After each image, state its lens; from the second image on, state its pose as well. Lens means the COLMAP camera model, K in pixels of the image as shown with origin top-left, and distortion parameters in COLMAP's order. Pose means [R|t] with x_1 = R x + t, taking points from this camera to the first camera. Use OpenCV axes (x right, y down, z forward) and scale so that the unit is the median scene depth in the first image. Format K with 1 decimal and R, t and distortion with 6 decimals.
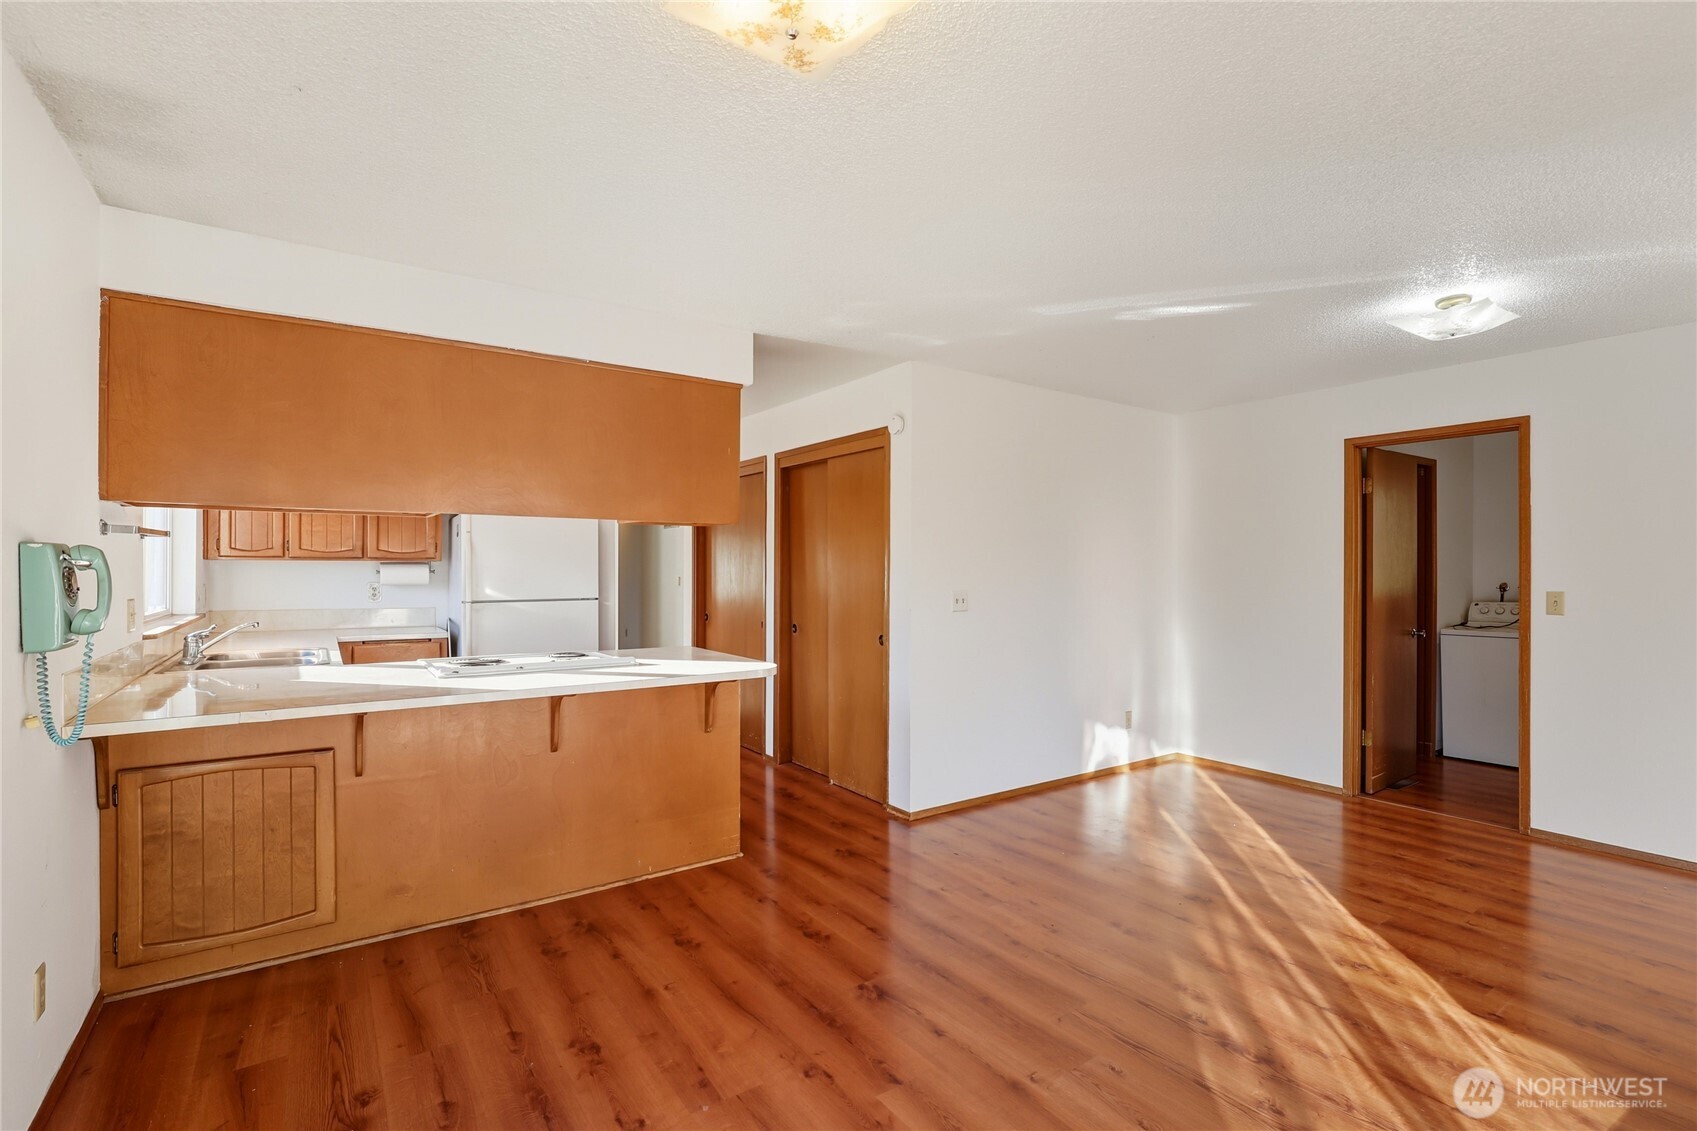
lens RADIAL K [[781.6, 0, 847.0], [0, 781.6, 564.6], [0, 0, 1]] dist [-0.029752, 0.003590]
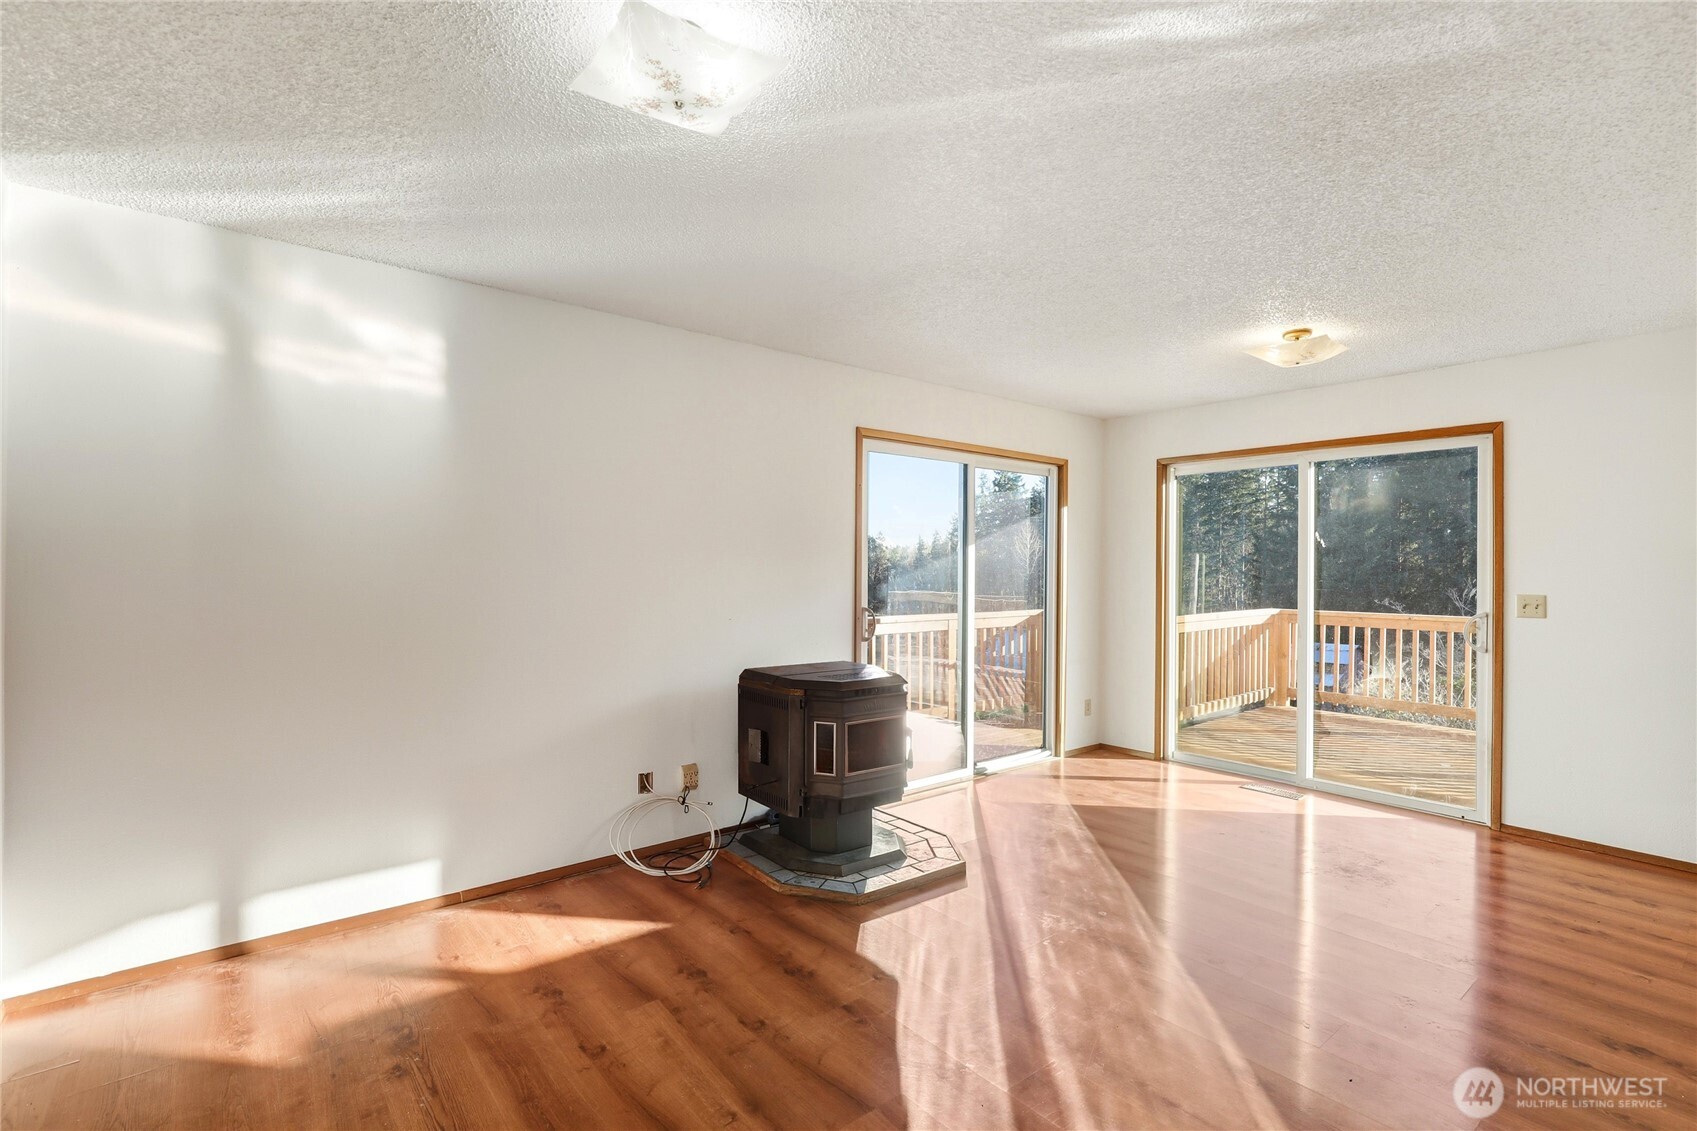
lens RADIAL K [[781.6, 0, 864.6], [0, 781.6, 564.8], [0, 0, 1]] dist [-0.029752, 0.003590]
pose [[-0.997529, -0.007188, -0.069890, 0.684041], [-0.006782, 0.999959, -0.006050, 0.010814], [0.069931, -0.005561, -0.997536, 1.498873]]
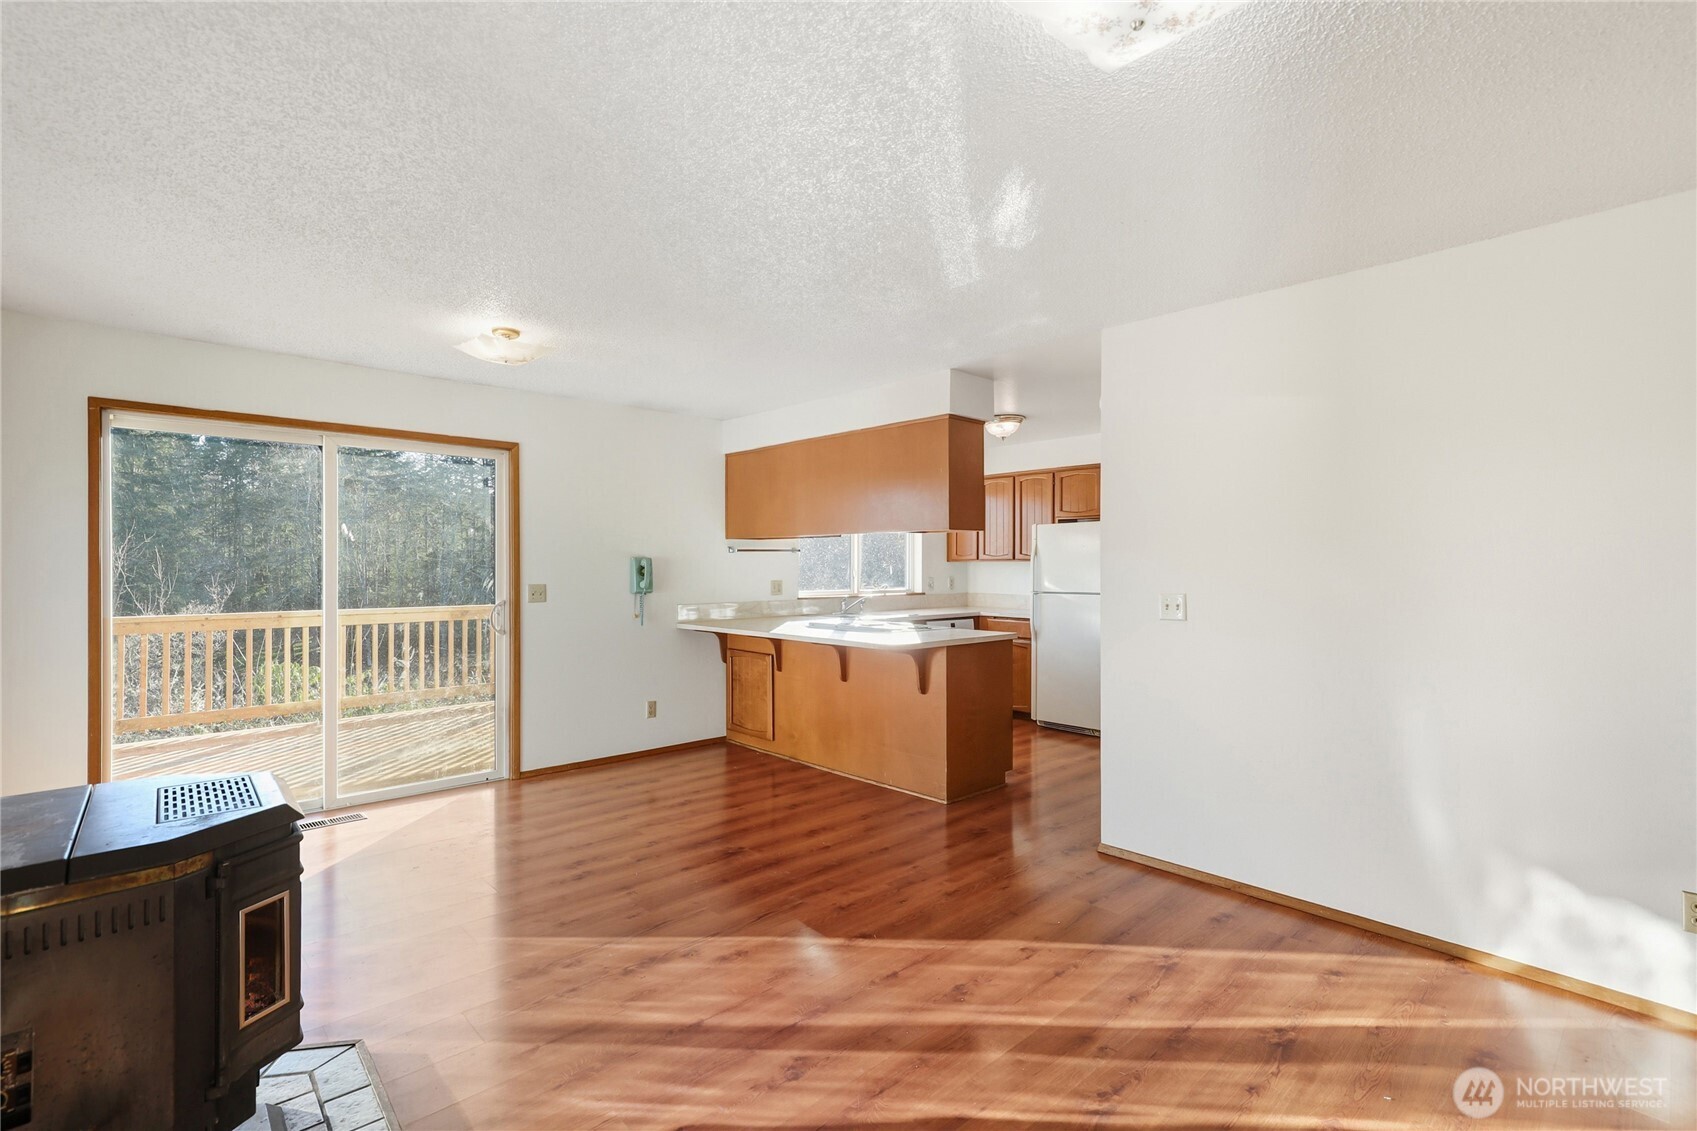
lens RADIAL K [[781.6, 0, 840.4], [0, 781.6, 569.3], [0, 0, 1]] dist [-0.029752, 0.003590]
pose [[0.145959, 0.003052, -0.989286, 1.174126], [0.000109, 0.999995, 0.003101, 0.008490], [0.989291, -0.000560, 0.145958, 0.752733]]
